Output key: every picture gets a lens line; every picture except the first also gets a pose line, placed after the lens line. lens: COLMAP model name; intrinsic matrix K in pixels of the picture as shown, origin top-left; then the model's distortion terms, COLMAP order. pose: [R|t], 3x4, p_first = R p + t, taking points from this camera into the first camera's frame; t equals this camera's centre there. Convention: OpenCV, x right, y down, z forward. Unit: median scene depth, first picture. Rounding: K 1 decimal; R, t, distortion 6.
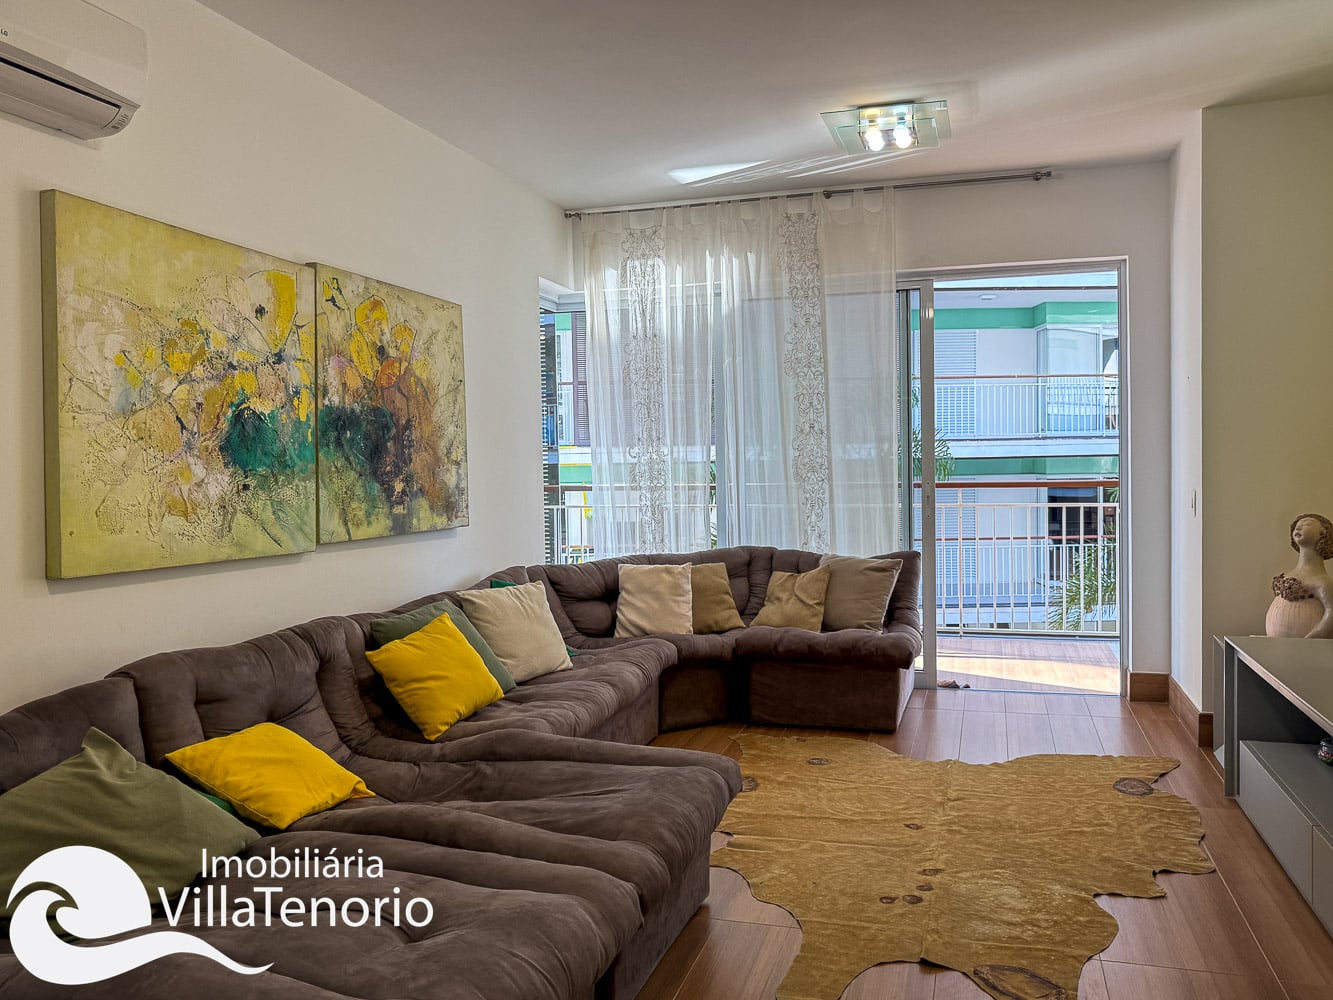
lens RADIAL K [[950.3, 0, 721.5], [0, 950.3, 491.3], [0, 0, 1]] dist [0.012821, -0.043338]
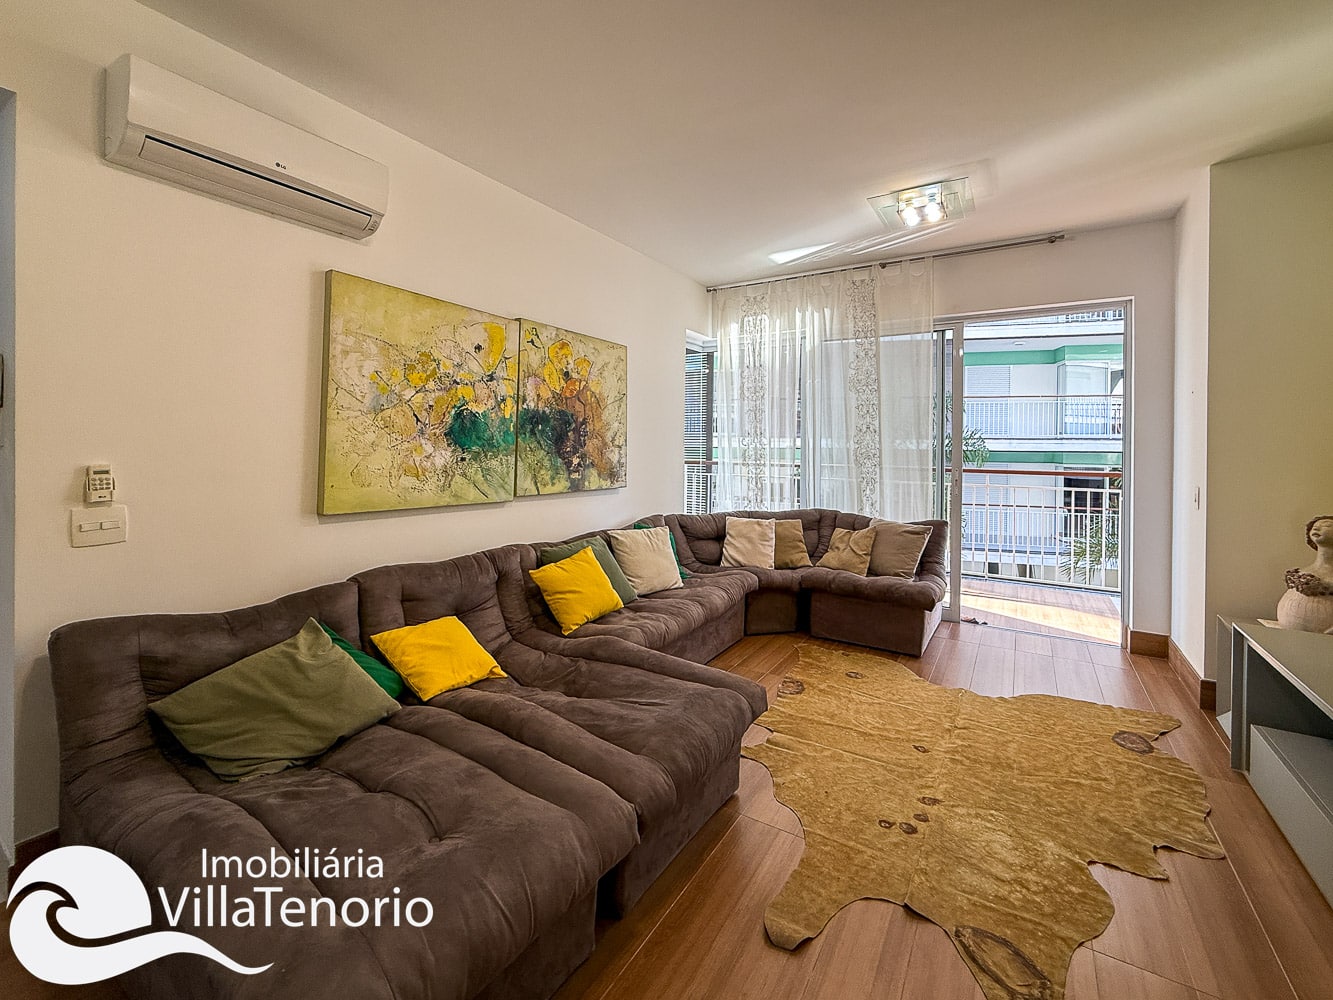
lens RADIAL K [[544.5, 0, 681.9], [0, 544.5, 448.0], [0, 0, 1]] dist [-0.001180, -0.000859]
pose [[0.959051, 0.027670, -0.281880, 0.083640], [-0.035412, 0.999122, -0.022407, -0.013222], [0.281012, 0.031471, 0.959188, 0.199825]]
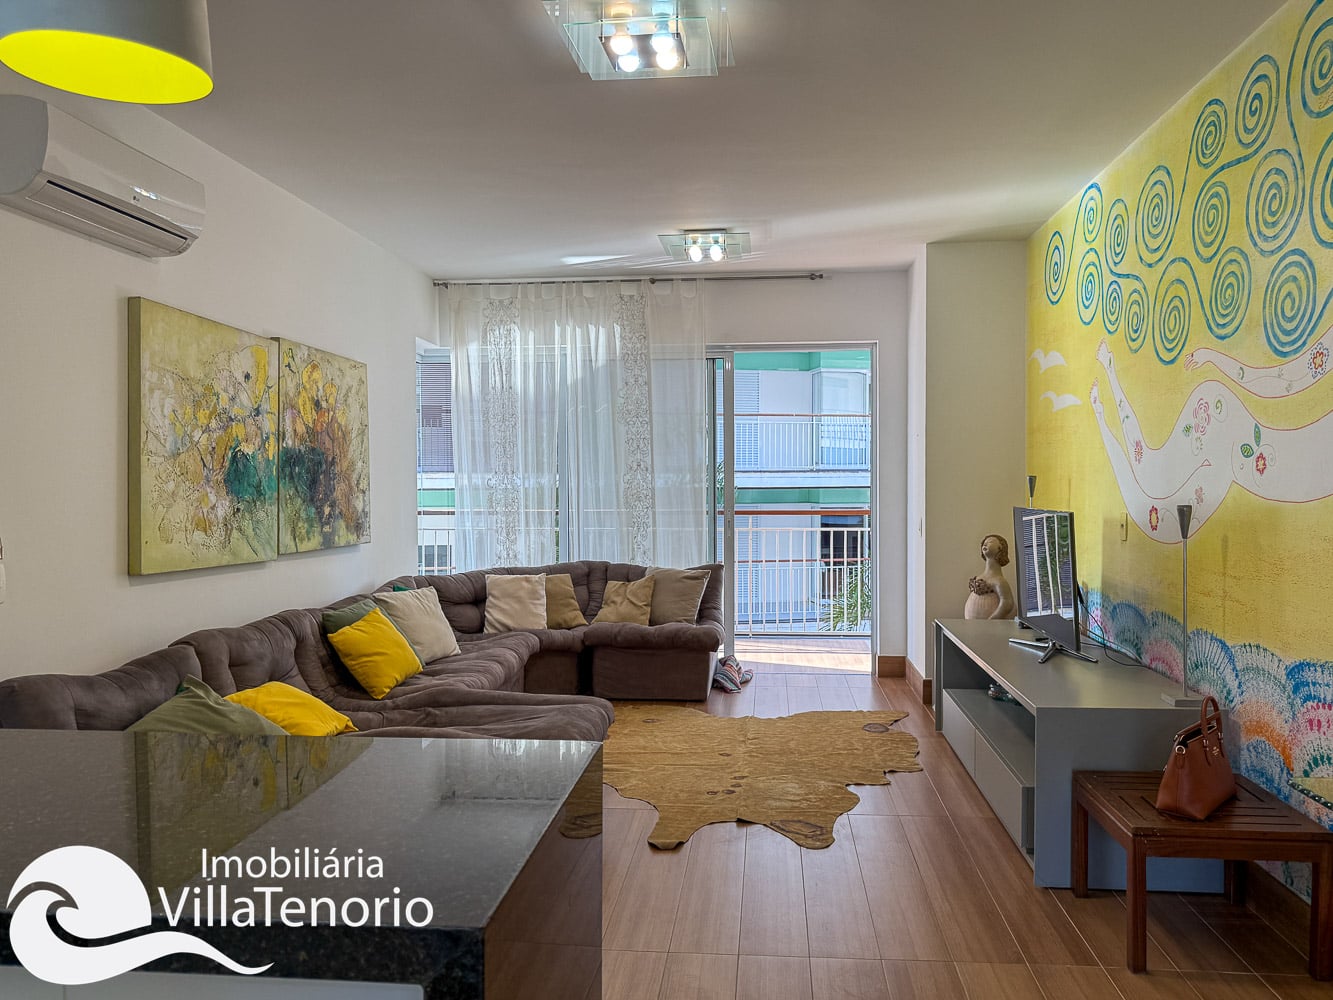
lens RADIAL K [[961.7, 0, 673.4], [0, 961.7, 508.6], [0, 0, 1]] dist [0.001656, -0.000412]
pose [[0.984305, 0.008867, 0.176253, -0.117053], [-0.007336, 0.999930, -0.009336, 0.001352], [-0.176324, 0.007897, 0.984301, -0.357291]]
